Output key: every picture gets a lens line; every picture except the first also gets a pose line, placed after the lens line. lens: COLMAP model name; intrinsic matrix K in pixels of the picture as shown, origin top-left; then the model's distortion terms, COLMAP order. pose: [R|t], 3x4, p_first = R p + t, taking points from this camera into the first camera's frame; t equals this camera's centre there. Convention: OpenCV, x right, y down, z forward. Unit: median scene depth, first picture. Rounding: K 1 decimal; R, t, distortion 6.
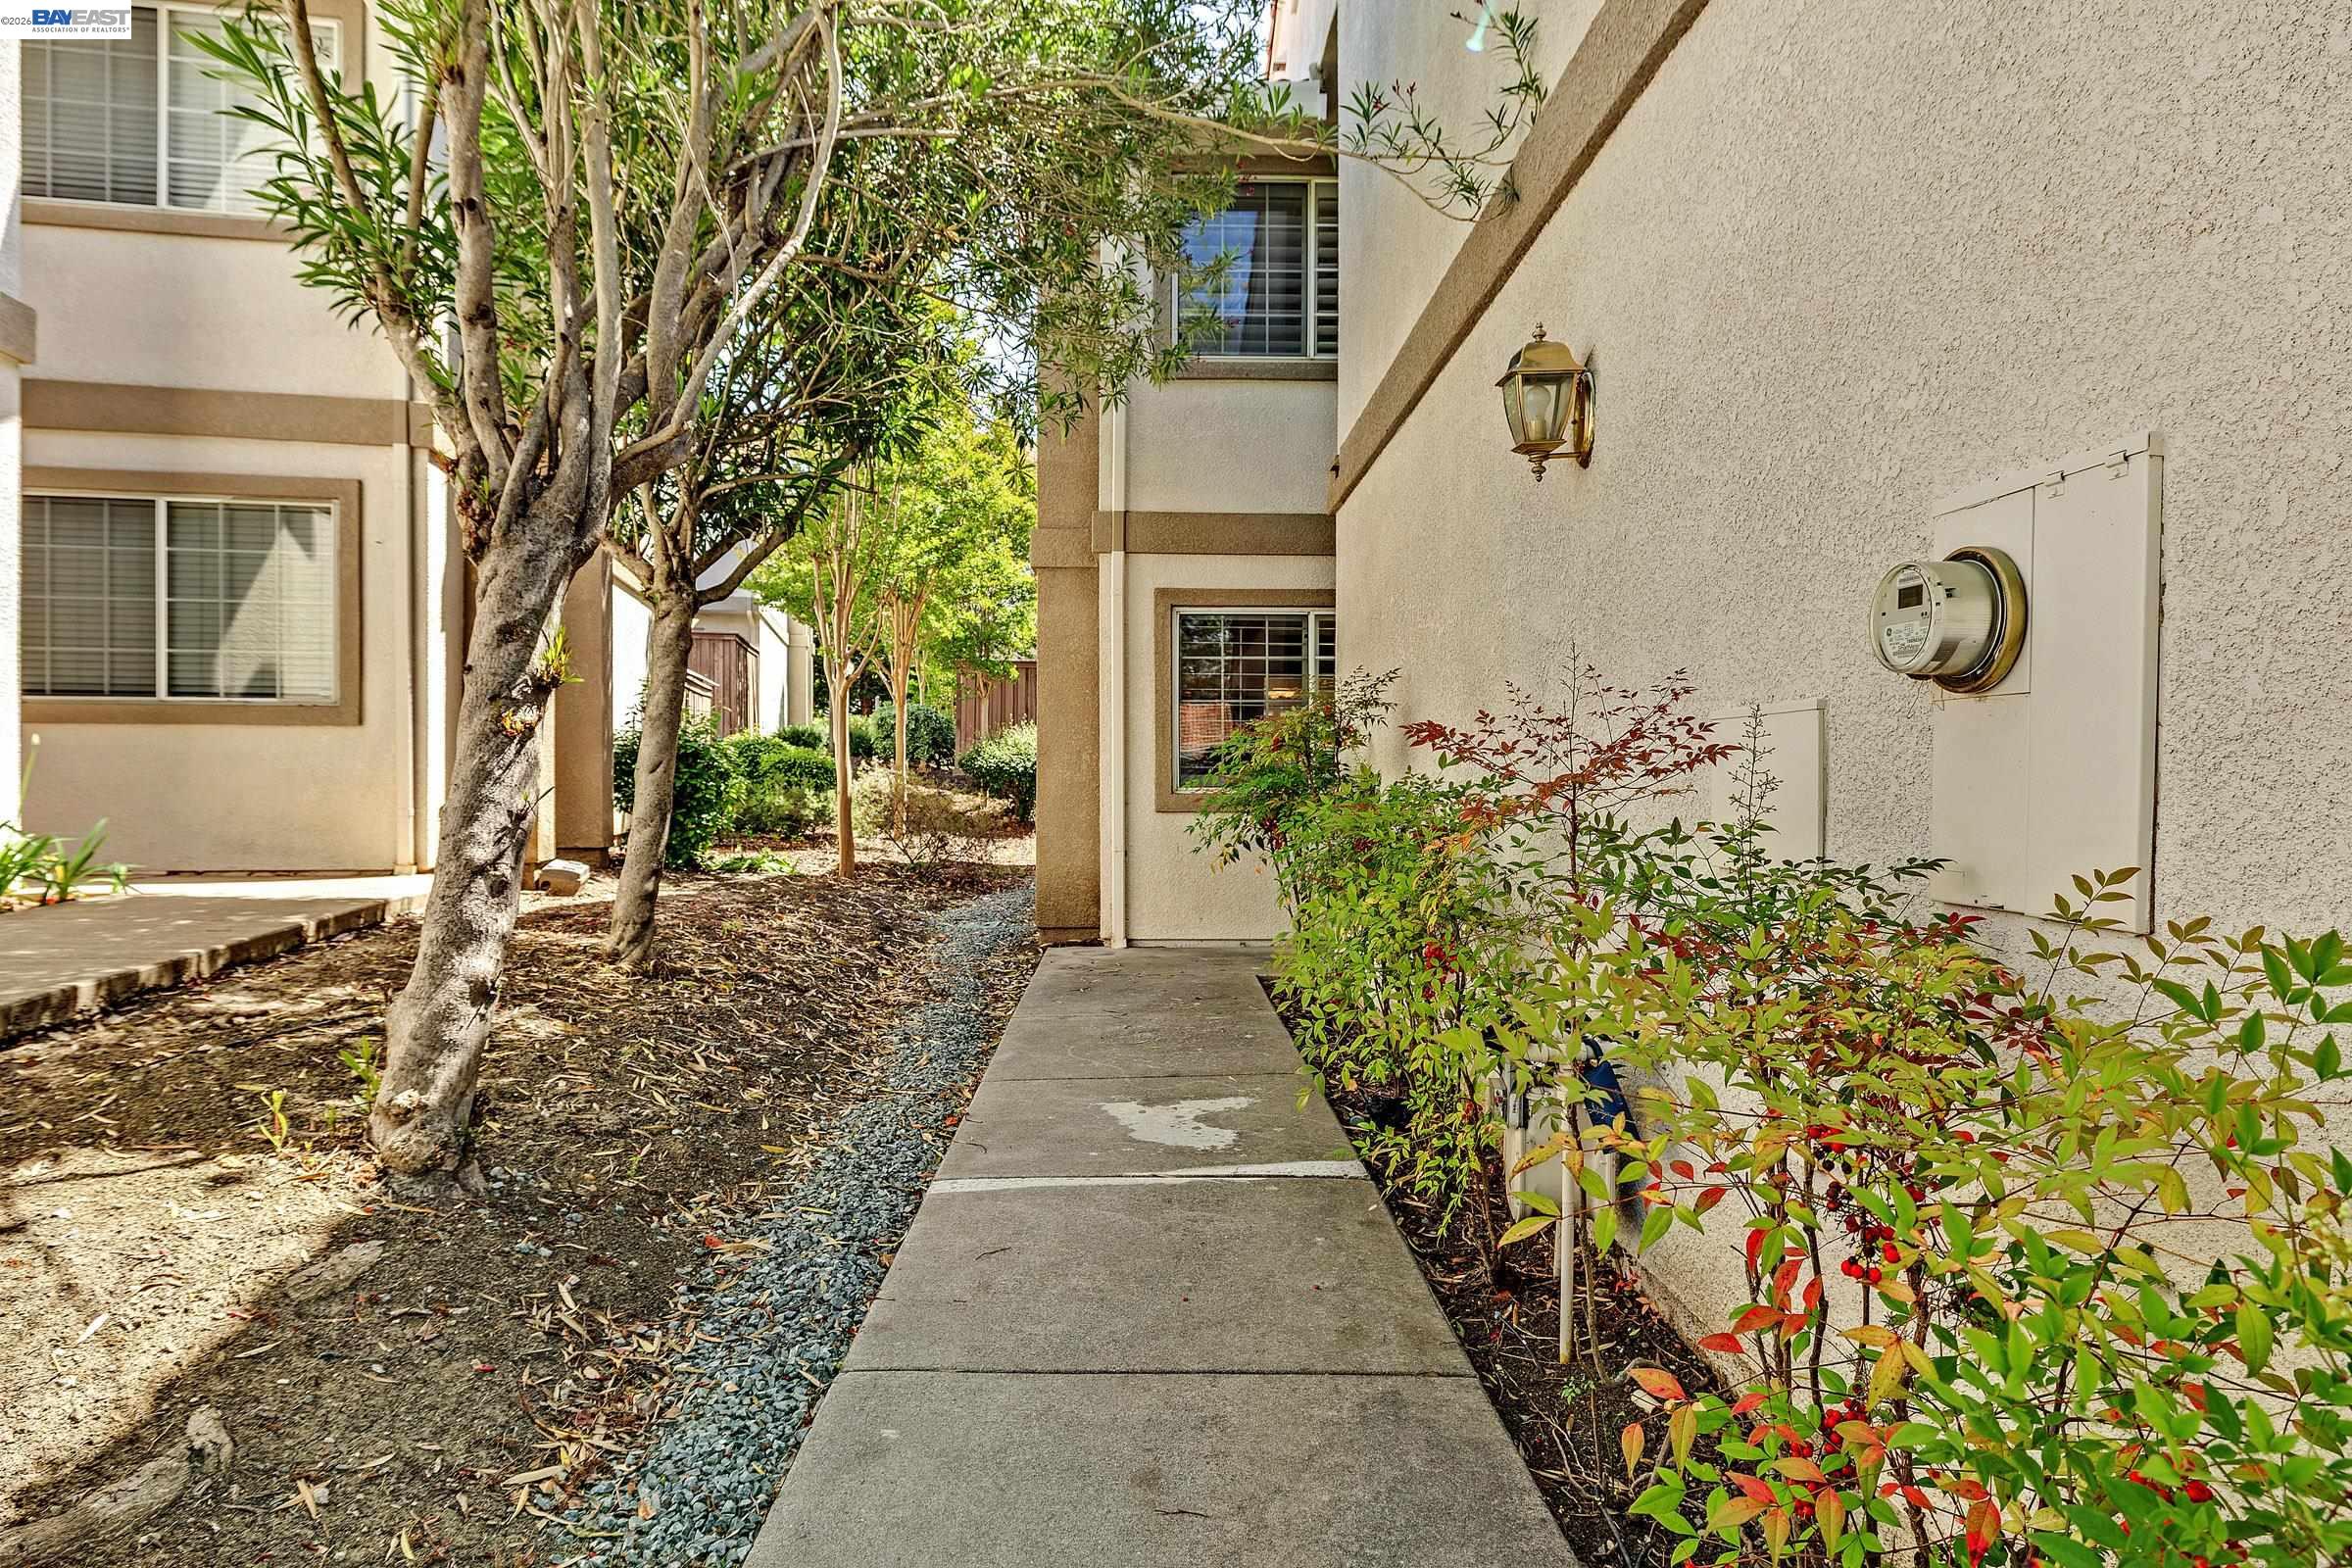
lens RADIAL K [[1335.5, 0, 1174.6], [0, 1335.5, 784.1], [0, 0, 1]] dist [-0.003298, -0.001367]
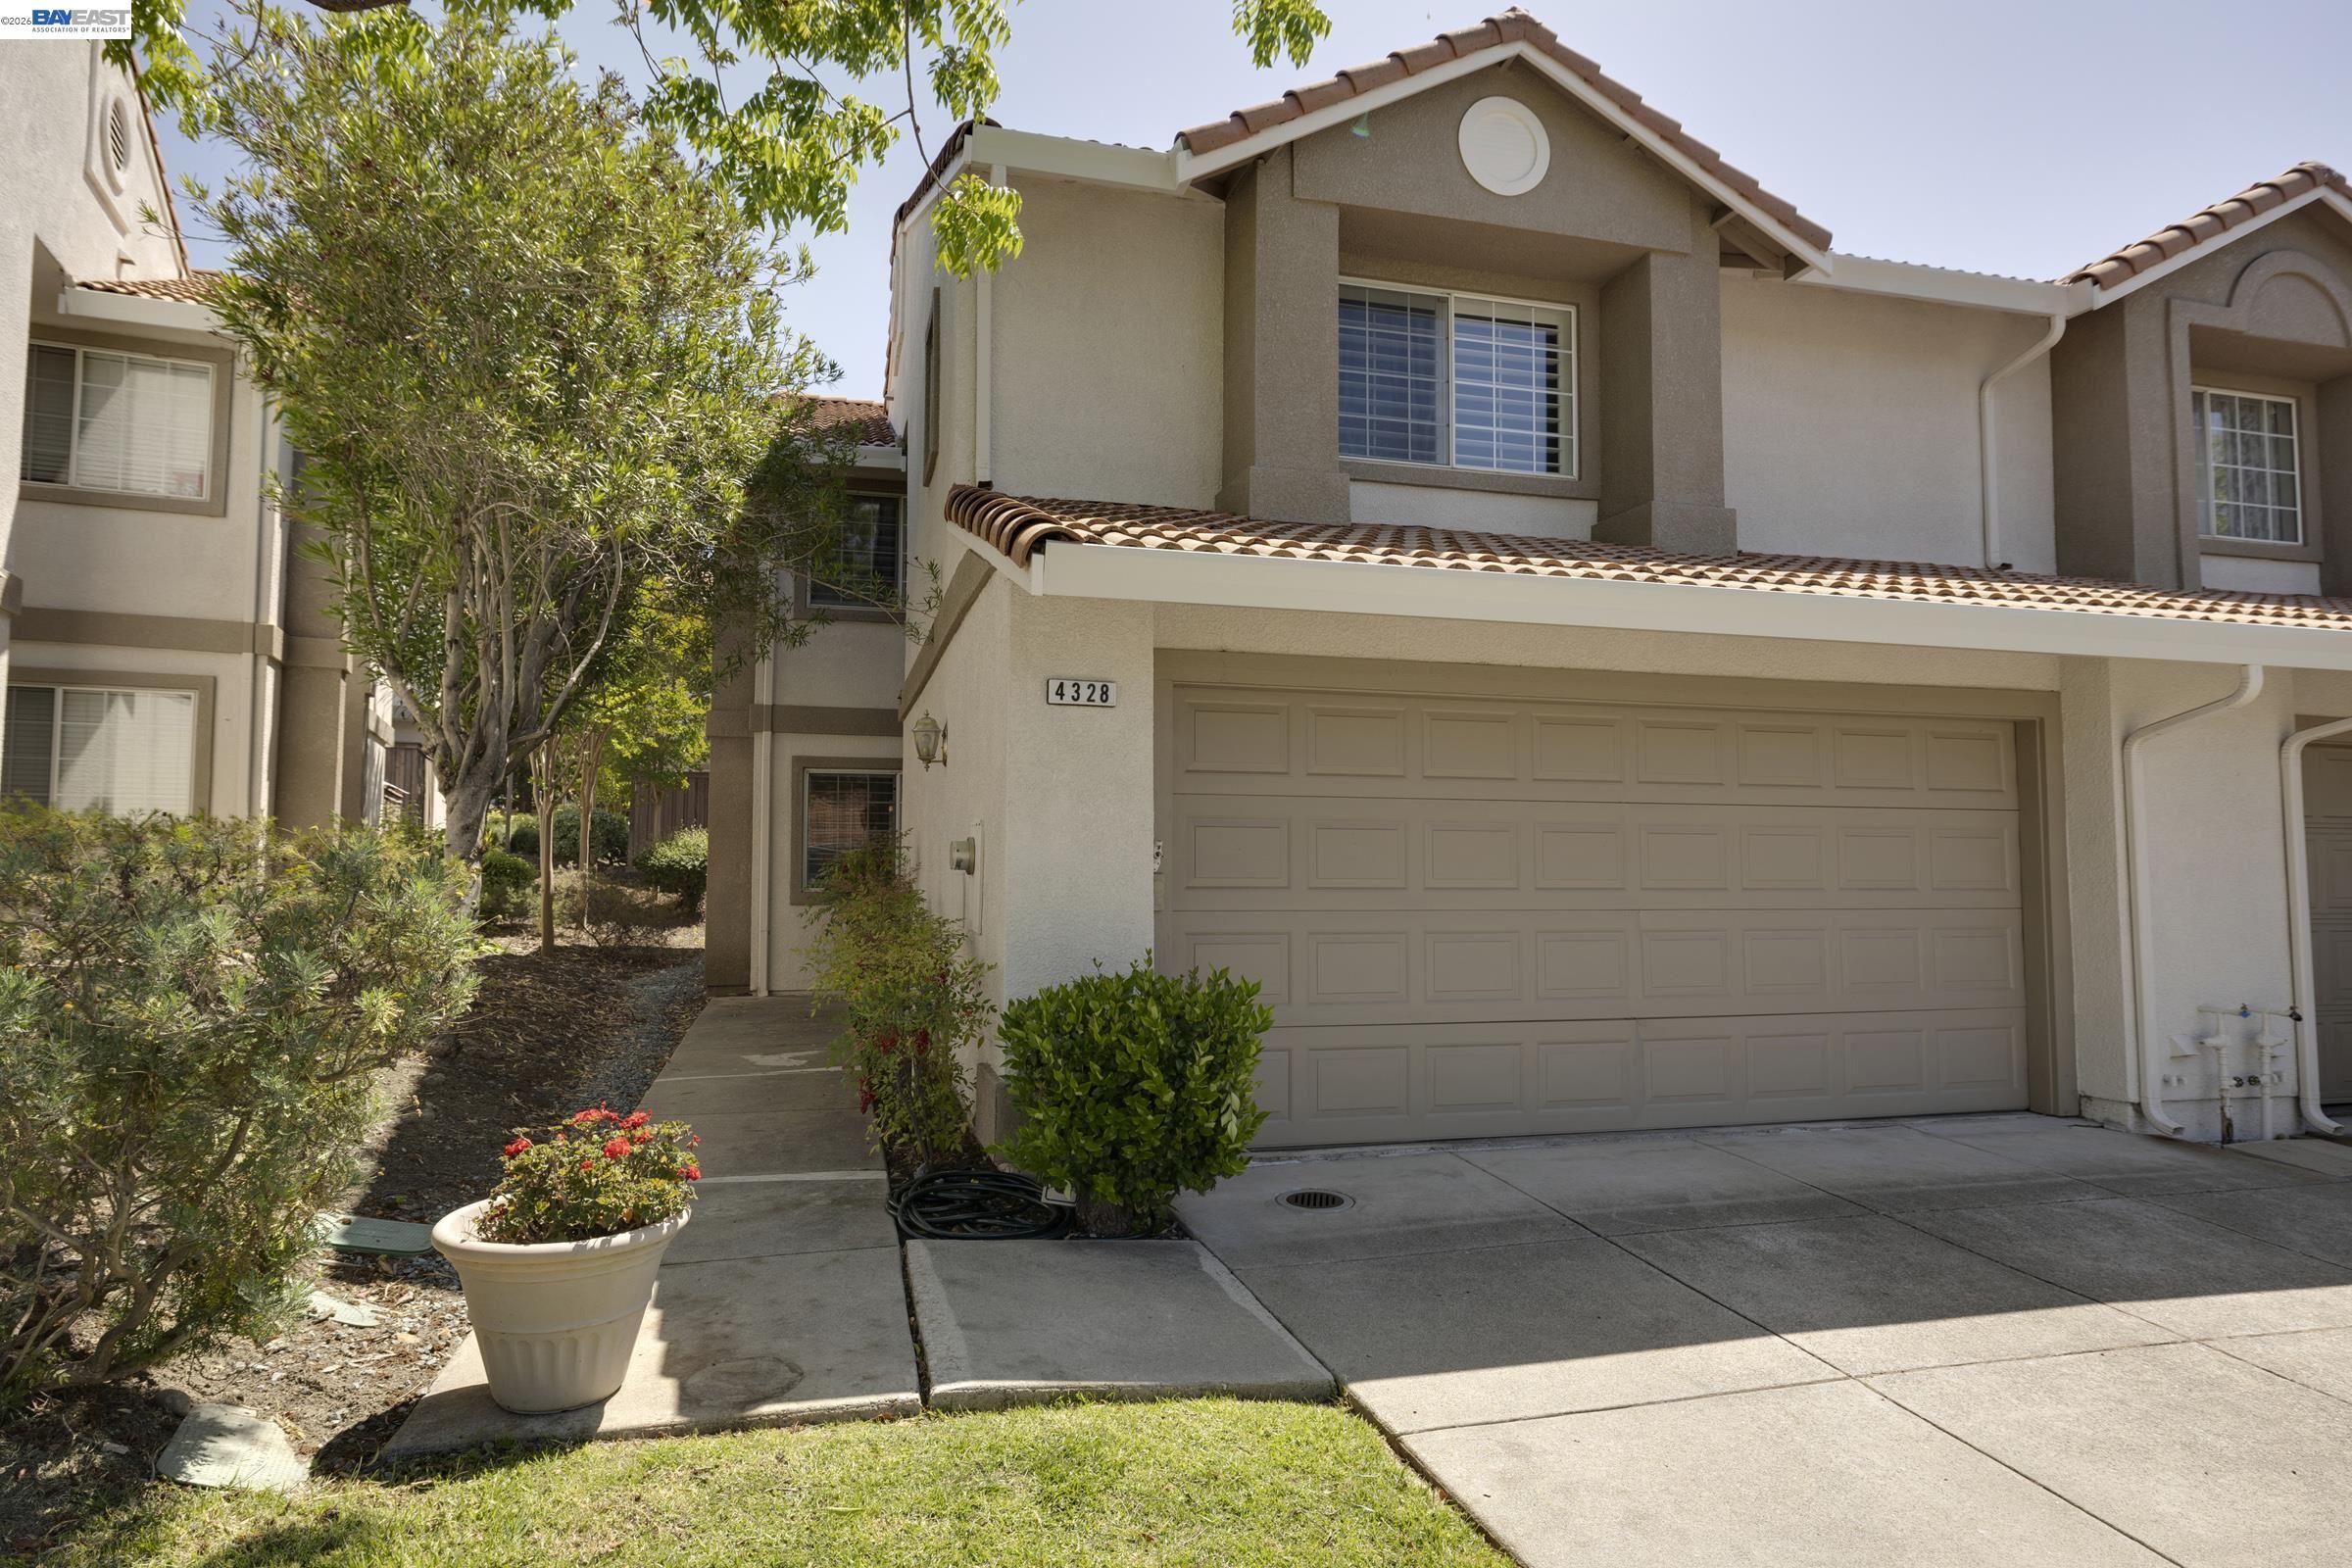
lens RADIAL K [[1335.5, 0, 1180.0], [0, 1335.5, 777.3], [0, 0, 1]] dist [-0.003298, -0.001367]
pose [[0.971128, 0.014959, 0.238088, 0.048492], [0.002078, 0.997464, -0.071147, -0.013186], [-0.238549, 0.069588, 0.968634, -0.530473]]
